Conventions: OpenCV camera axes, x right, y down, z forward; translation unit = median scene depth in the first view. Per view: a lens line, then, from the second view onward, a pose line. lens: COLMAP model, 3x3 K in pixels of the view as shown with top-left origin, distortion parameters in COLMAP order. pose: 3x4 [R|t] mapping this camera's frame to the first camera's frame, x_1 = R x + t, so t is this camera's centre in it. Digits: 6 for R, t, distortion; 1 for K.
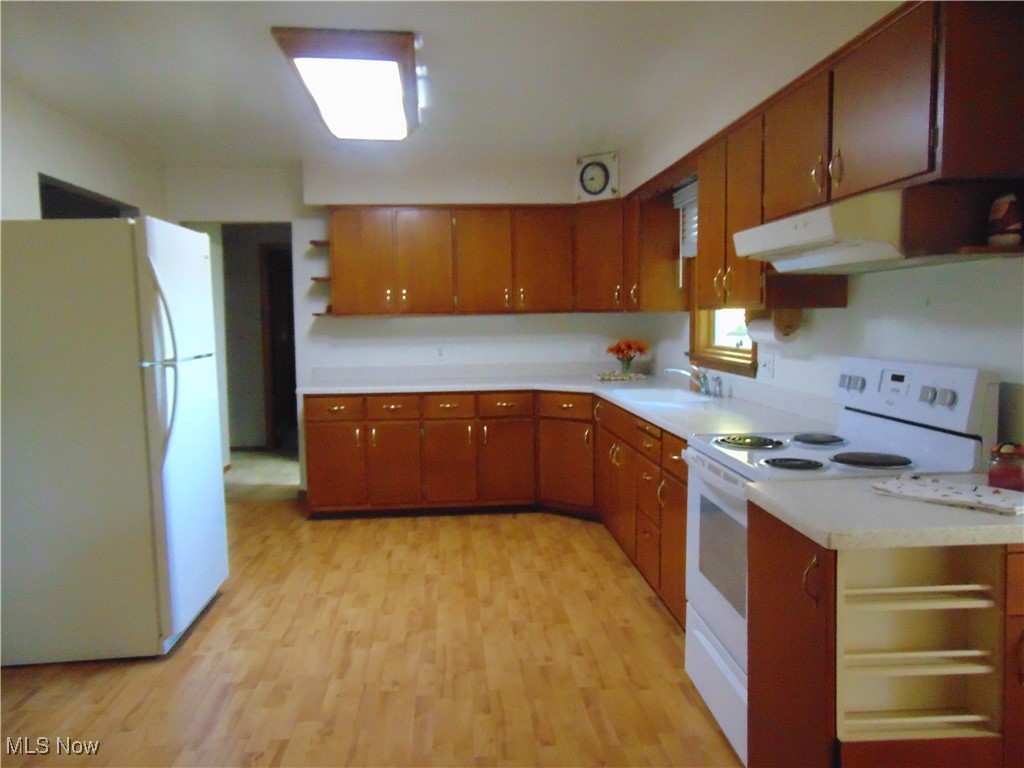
lens RADIAL K [[763.0, 0, 512.0], [0, 763.0, 384.0], [0, 0, 1]] dist [-0.041091, 0.065293]
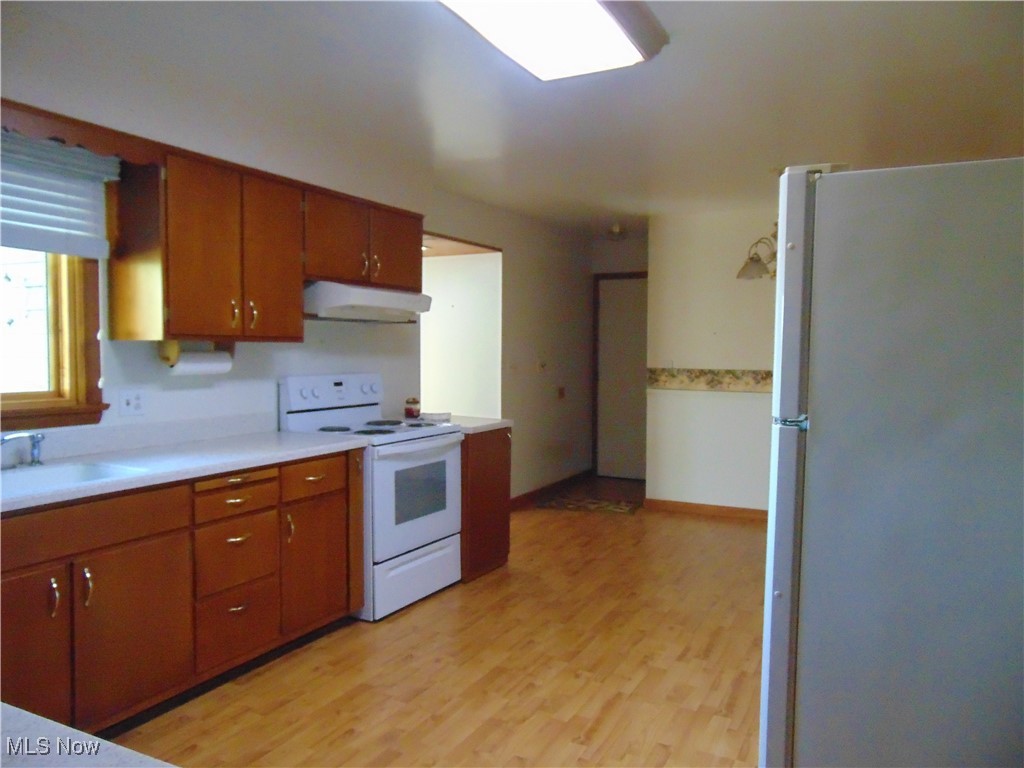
lens RADIAL K [[763.0, 0, 512.0], [0, 763.0, 384.0], [0, 0, 1]] dist [-0.041091, 0.065293]
pose [[-0.845852, -0.019192, 0.533072, -0.616855], [0.048726, 0.992394, 0.113046, -0.150425], [-0.531187, 0.121595, -0.838484, 1.811830]]
